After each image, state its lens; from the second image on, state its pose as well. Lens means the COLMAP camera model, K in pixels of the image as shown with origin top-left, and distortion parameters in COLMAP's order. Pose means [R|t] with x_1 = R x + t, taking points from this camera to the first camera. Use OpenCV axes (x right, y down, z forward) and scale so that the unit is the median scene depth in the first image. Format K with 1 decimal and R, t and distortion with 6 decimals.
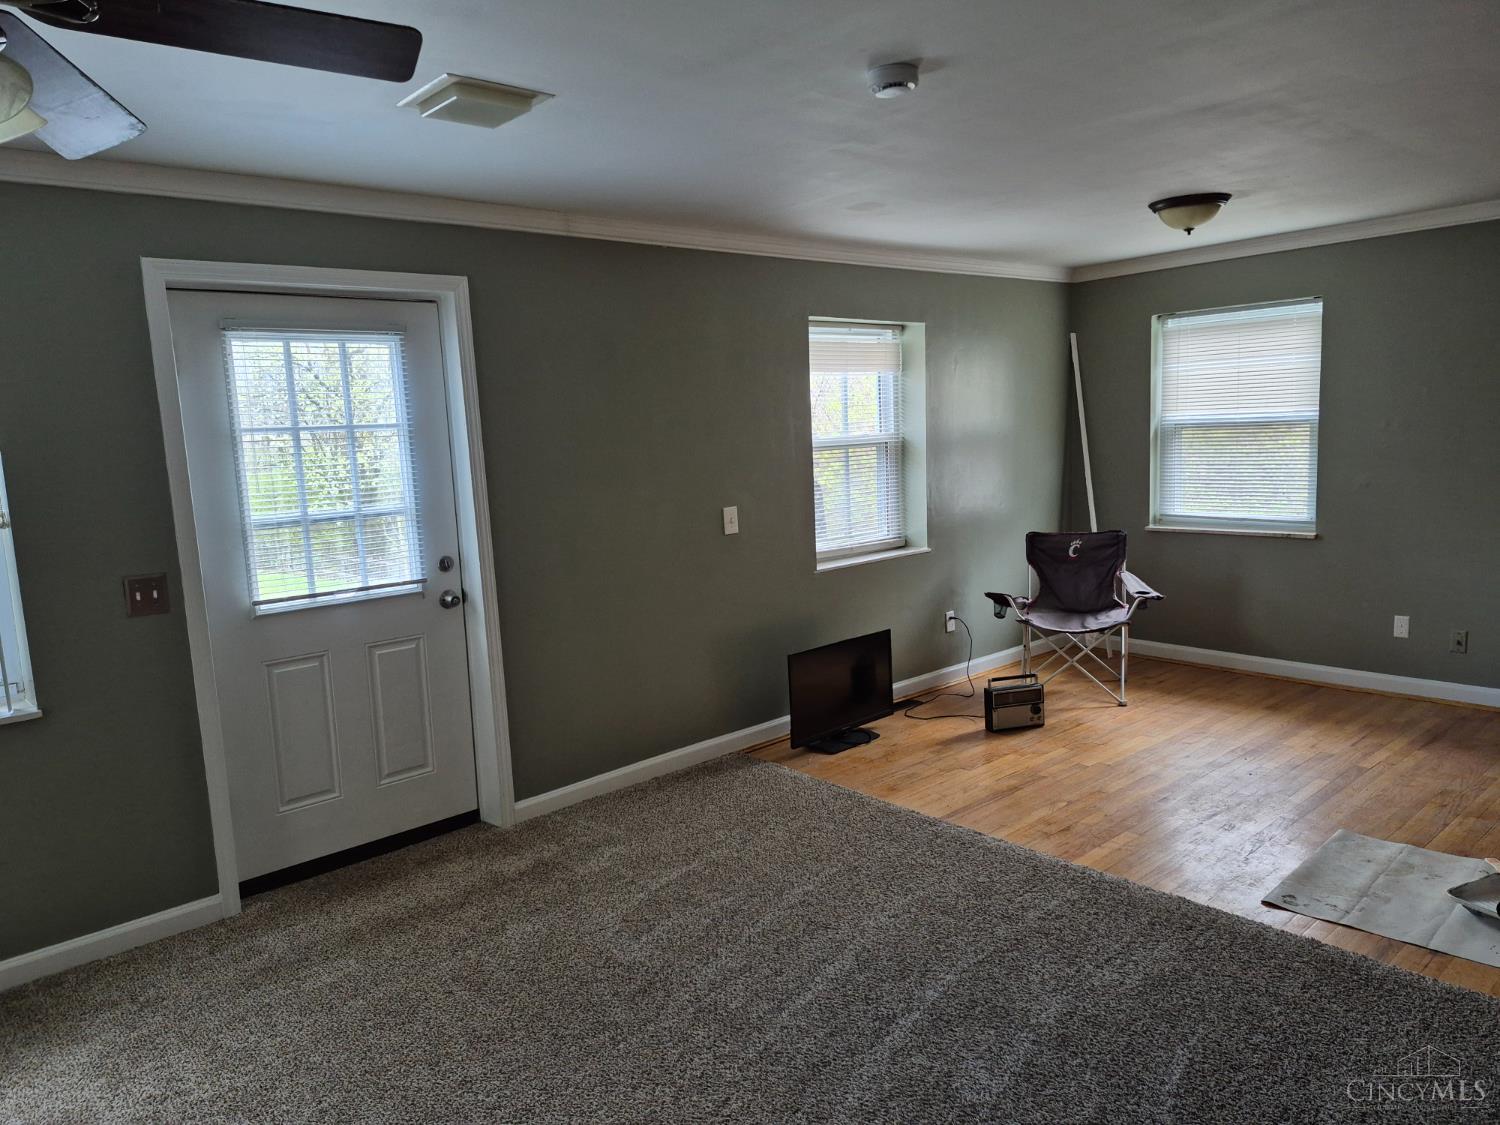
lens RADIAL K [[999.9, 0, 750.0], [0, 999.9, 562.5], [0, 0, 1]] dist [0.021132, -0.038239]
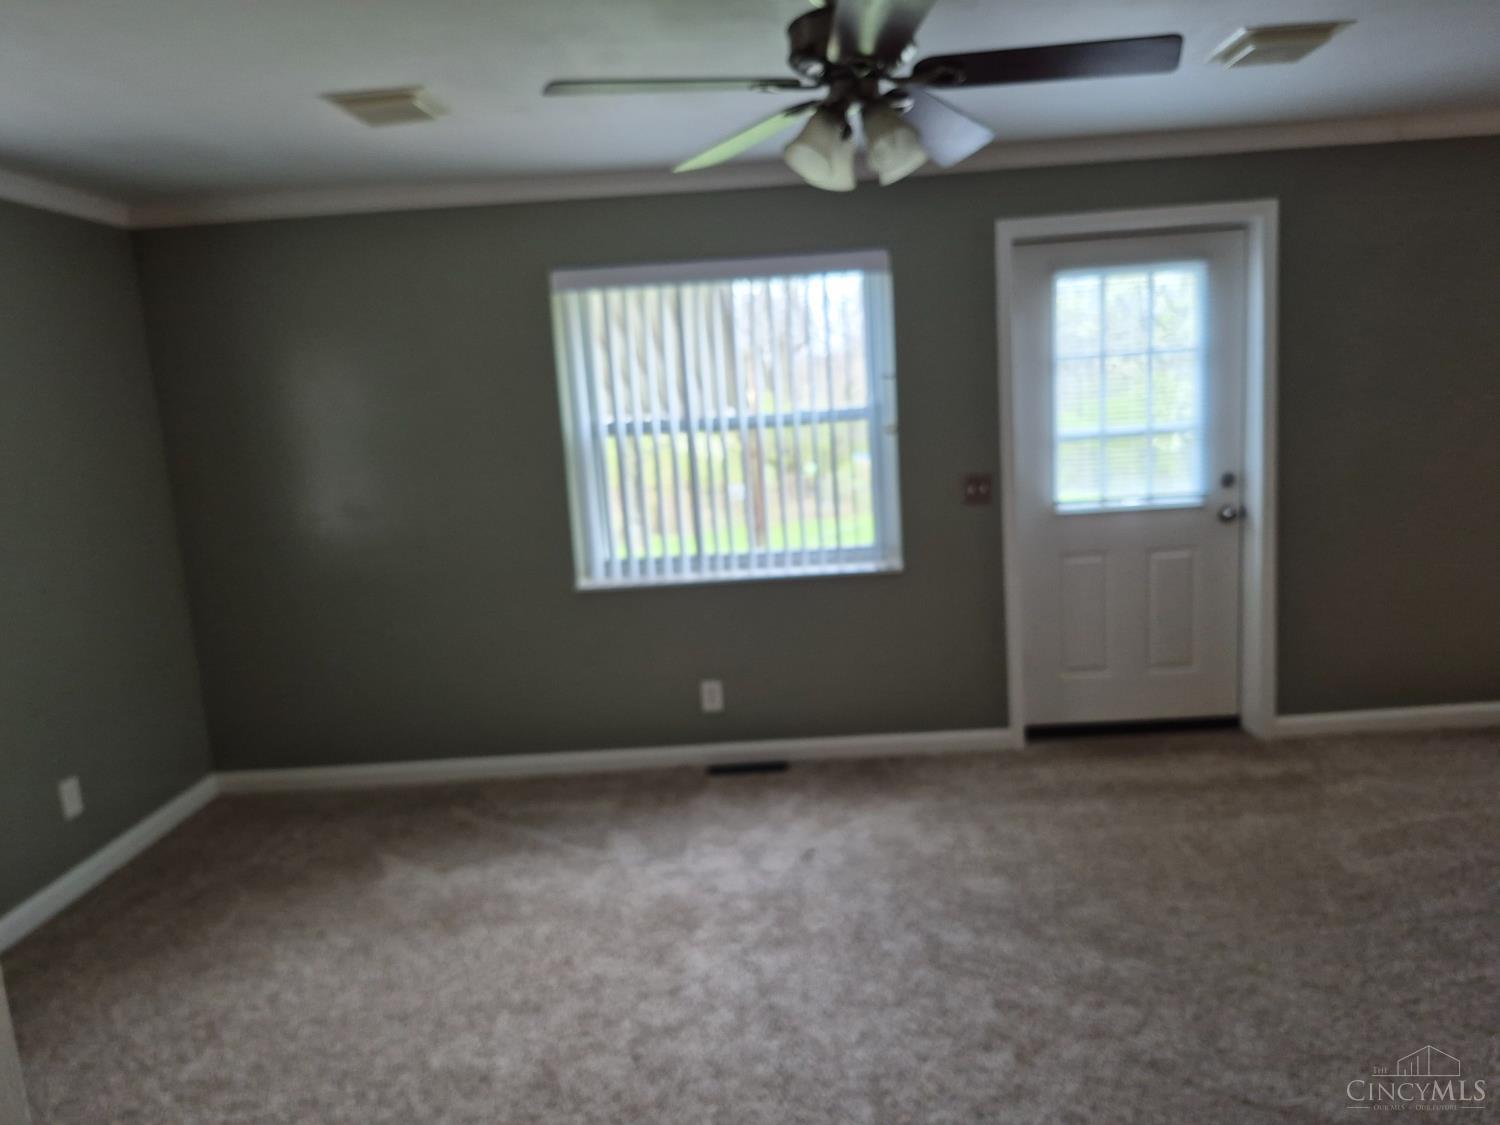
lens RADIAL K [[999.9, 0, 750.0], [0, 999.9, 562.5], [0, 0, 1]] dist [0.021132, -0.038239]
pose [[0.711530, 0.110032, -0.693987, 0.091237], [-0.055589, 0.993382, 0.100507, 0.010607], [0.700453, -0.032936, 0.712938, -0.124323]]
